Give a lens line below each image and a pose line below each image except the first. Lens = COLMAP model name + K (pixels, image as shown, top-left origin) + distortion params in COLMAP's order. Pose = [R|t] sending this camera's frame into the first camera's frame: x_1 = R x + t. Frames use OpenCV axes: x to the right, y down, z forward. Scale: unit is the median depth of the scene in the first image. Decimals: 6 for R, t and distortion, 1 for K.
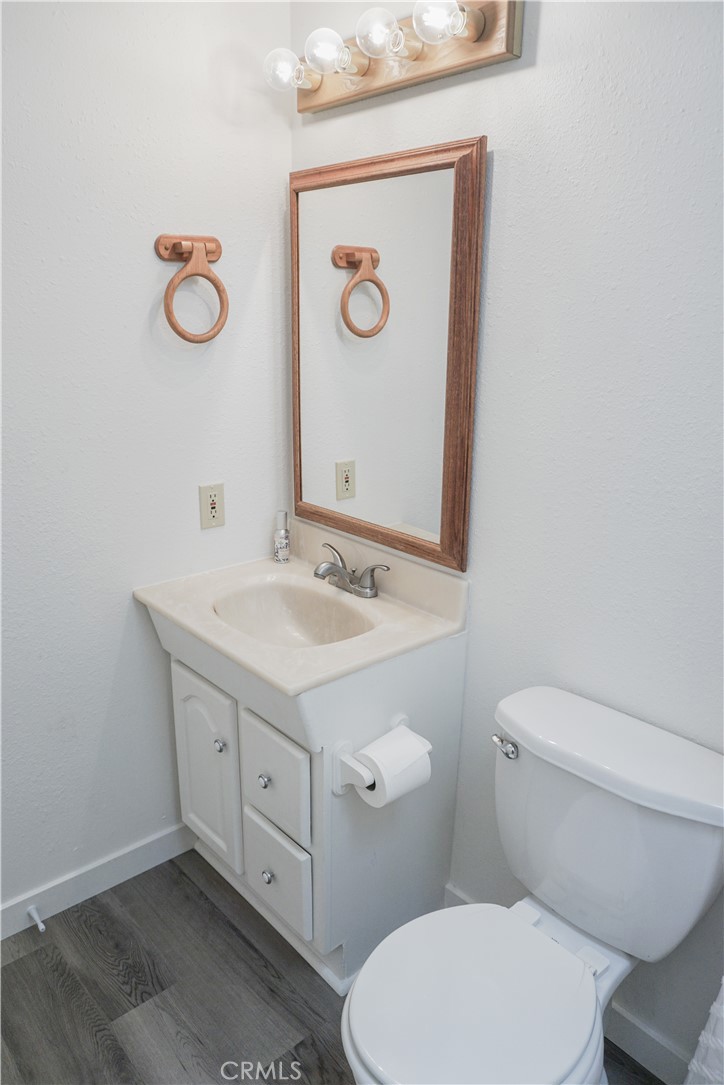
lens RADIAL K [[744.3, 0, 362.0], [0, 744.3, 542.5], [0, 0, 1]] dist [-0.048980, 0.002101]
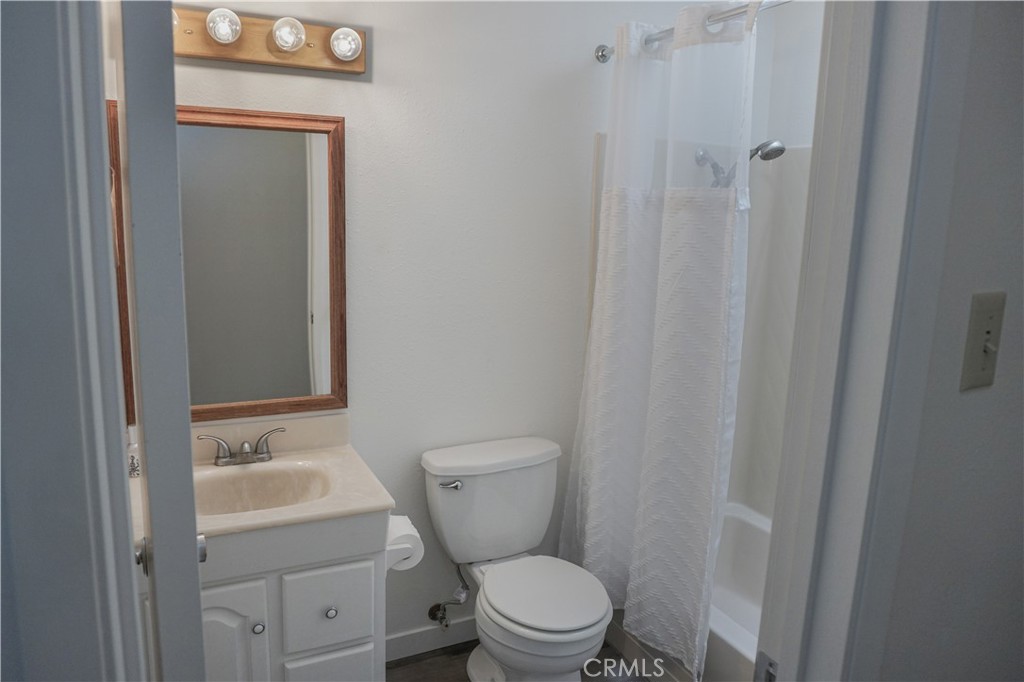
lens RADIAL K [[702.5, 0, 512.0], [0, 702.5, 341.0], [0, 0, 1]] dist [-0.048980, 0.002101]
pose [[0.289183, -0.183390, 0.939543, -0.987907], [0.261930, 0.959181, 0.106603, -0.139573], [-0.920742, 0.215267, 0.325414, 0.249927]]
